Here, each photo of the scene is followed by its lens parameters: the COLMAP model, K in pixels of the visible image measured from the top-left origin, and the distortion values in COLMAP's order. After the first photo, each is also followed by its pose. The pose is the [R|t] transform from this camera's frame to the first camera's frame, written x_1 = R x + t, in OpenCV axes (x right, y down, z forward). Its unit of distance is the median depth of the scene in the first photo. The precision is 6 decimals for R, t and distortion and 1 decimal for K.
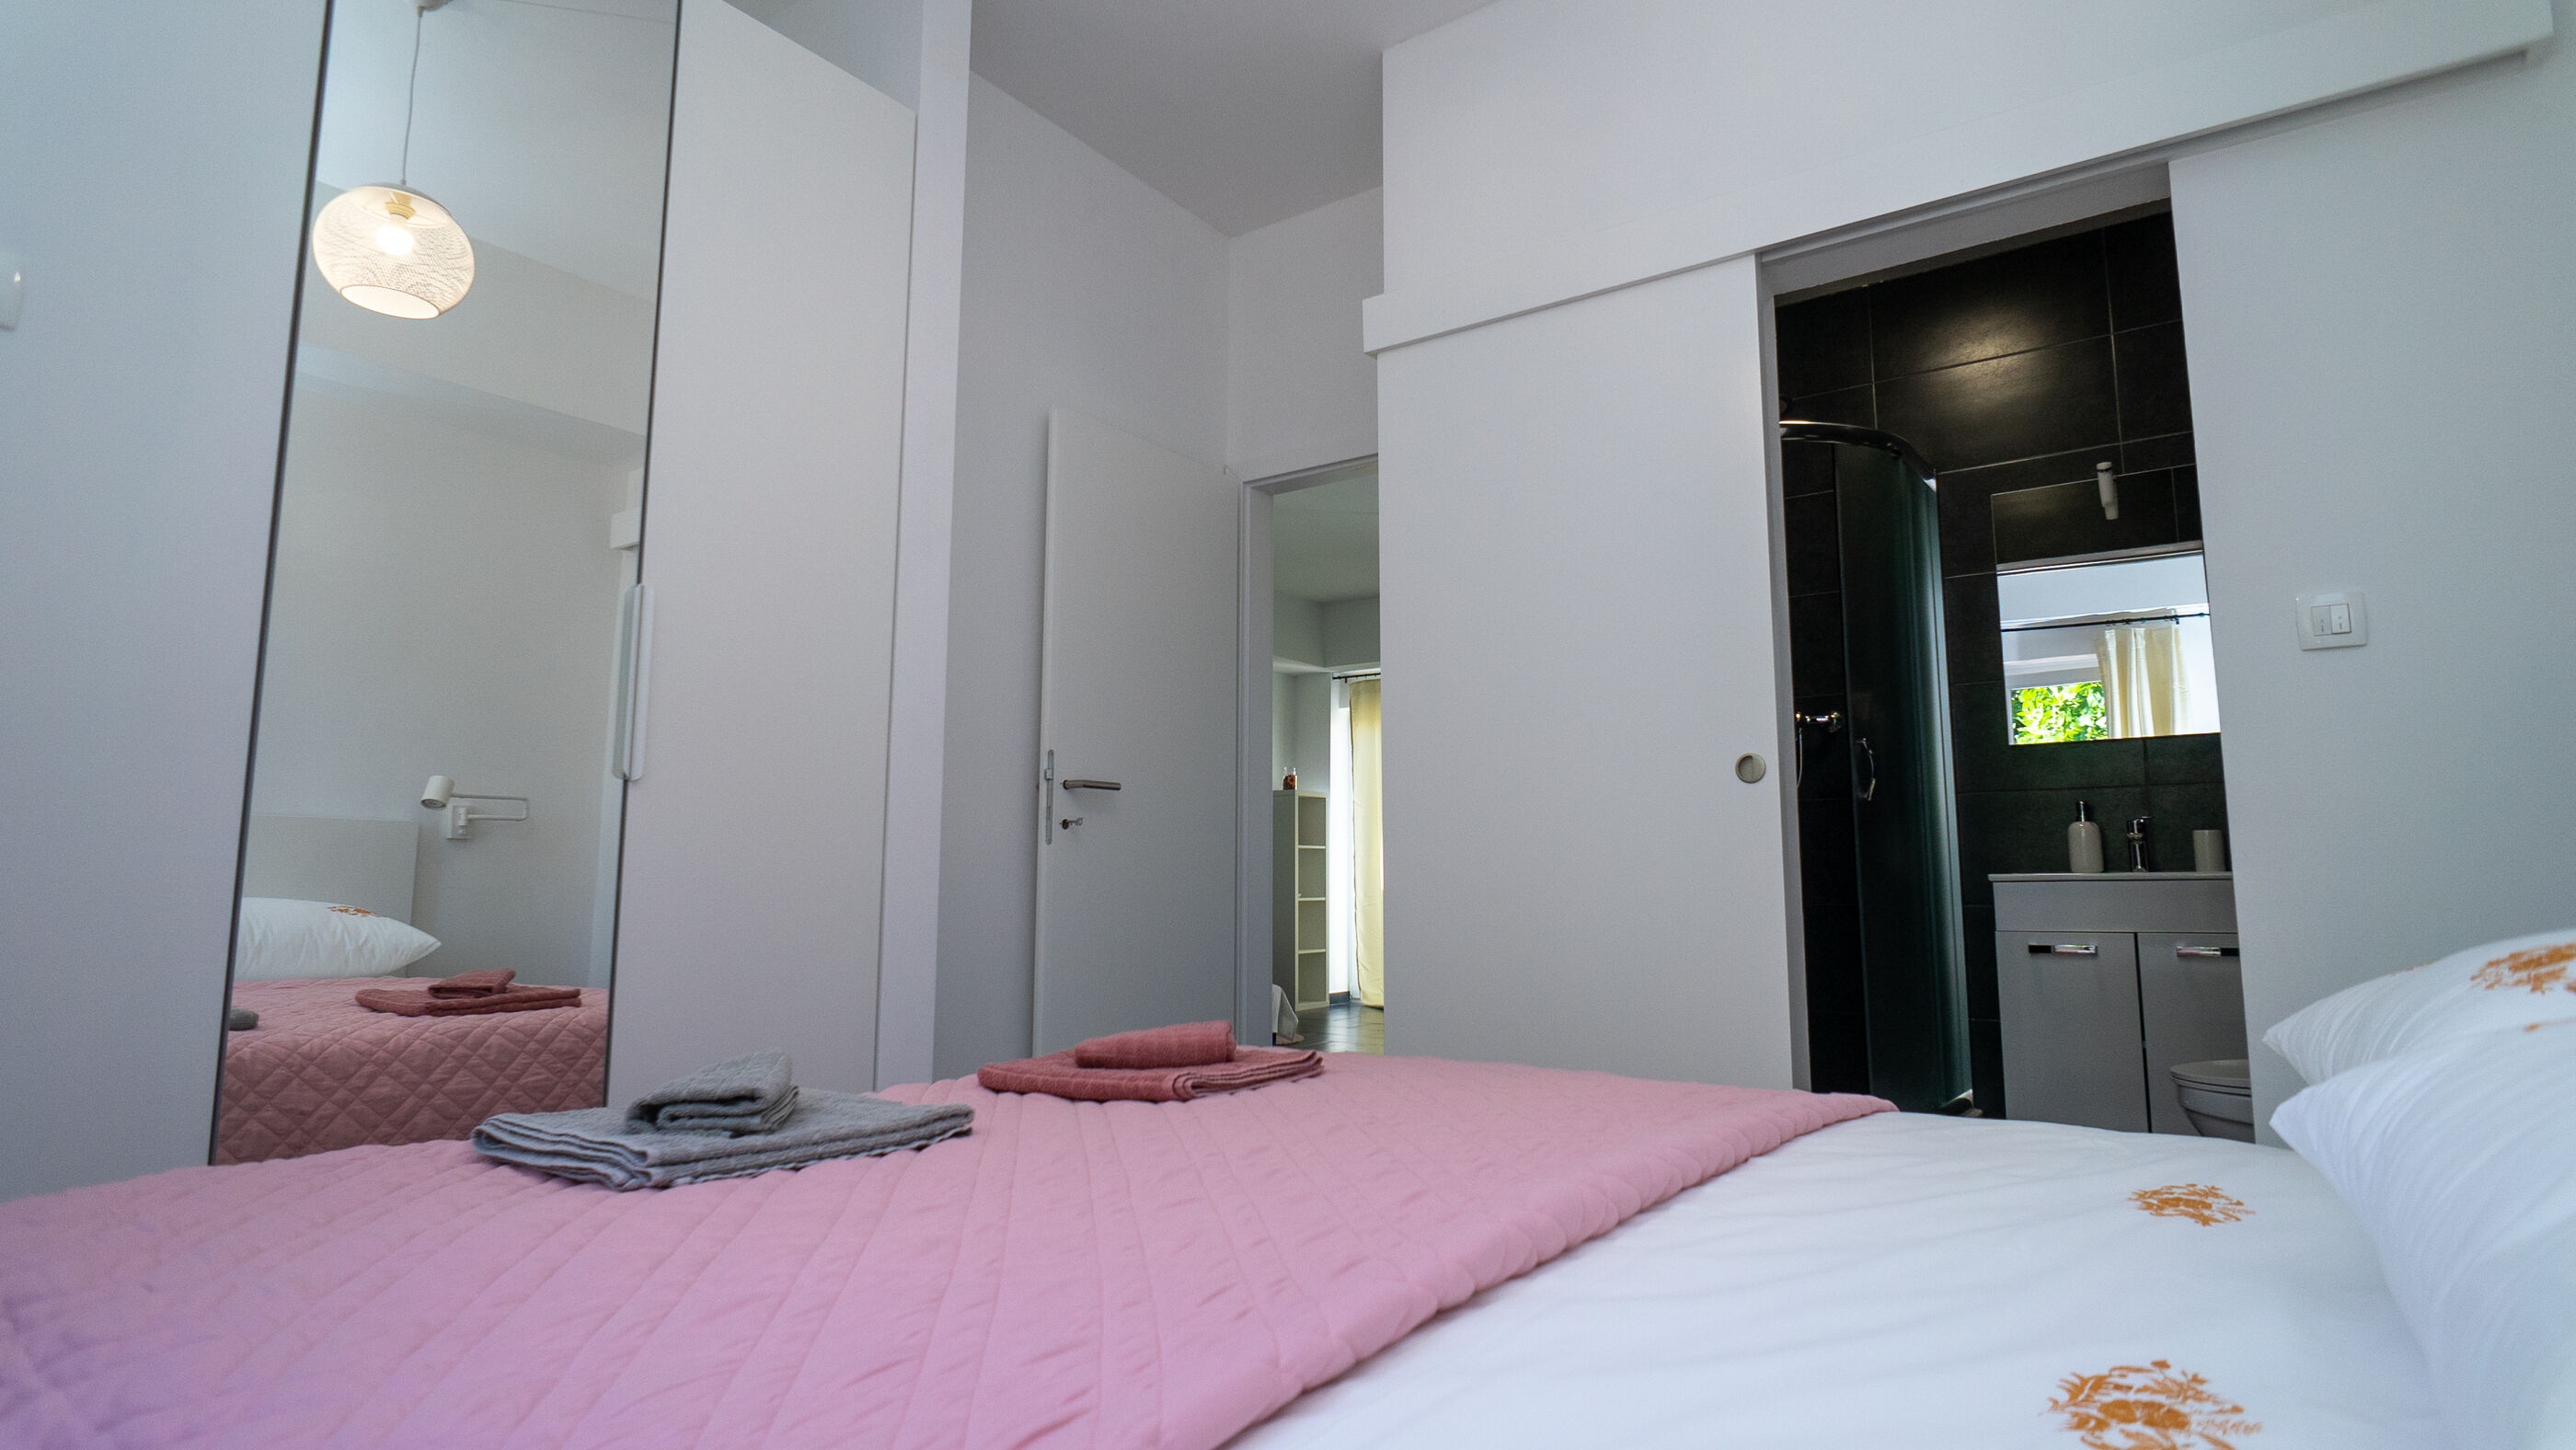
lens RADIAL K [[1312.8, 0, 1302.7], [0, 1312.8, 725.6], [0, 0, 1]] dist [-0.003371, 0.000711]
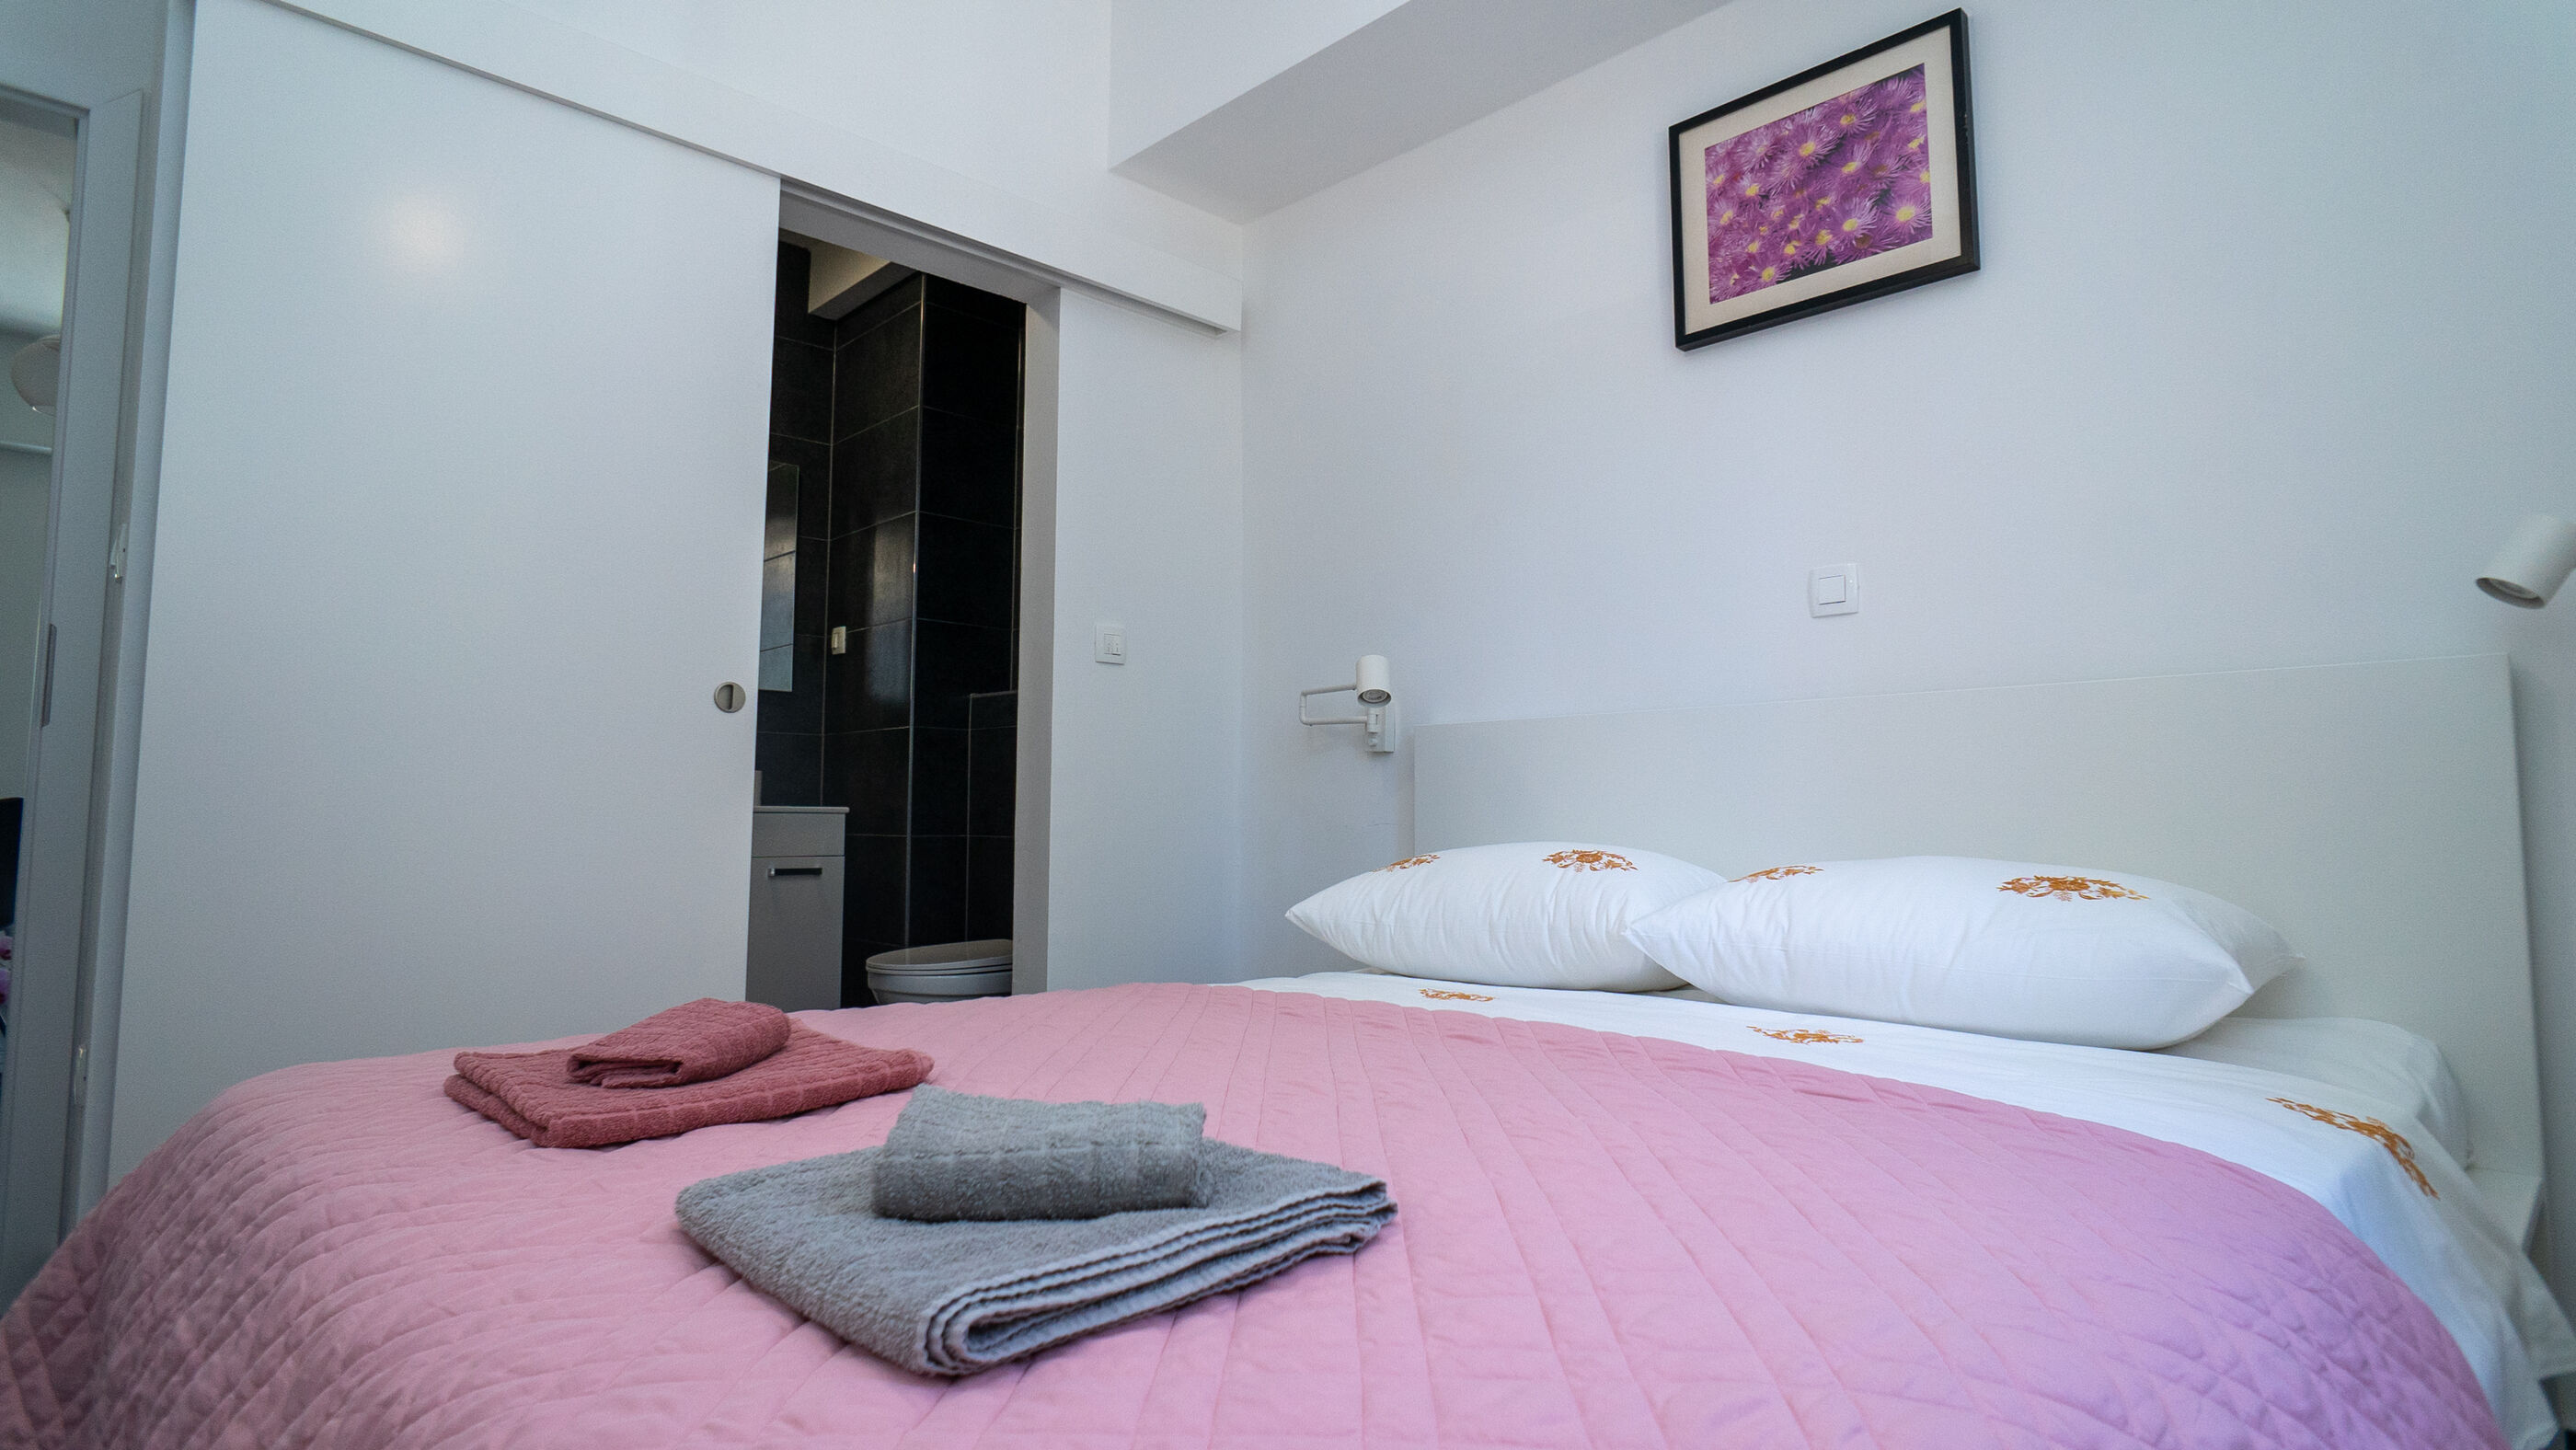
lens RADIAL K [[1312.8, 0, 1304.6], [0, 1312.8, 723.6], [0, 0, 1]] dist [-0.003371, 0.000711]
pose [[0.189211, 0.070807, 0.979380, -0.588612], [-0.126505, 0.990843, -0.047195, 0.048438], [-0.973753, -0.114966, 0.196436, 0.429130]]
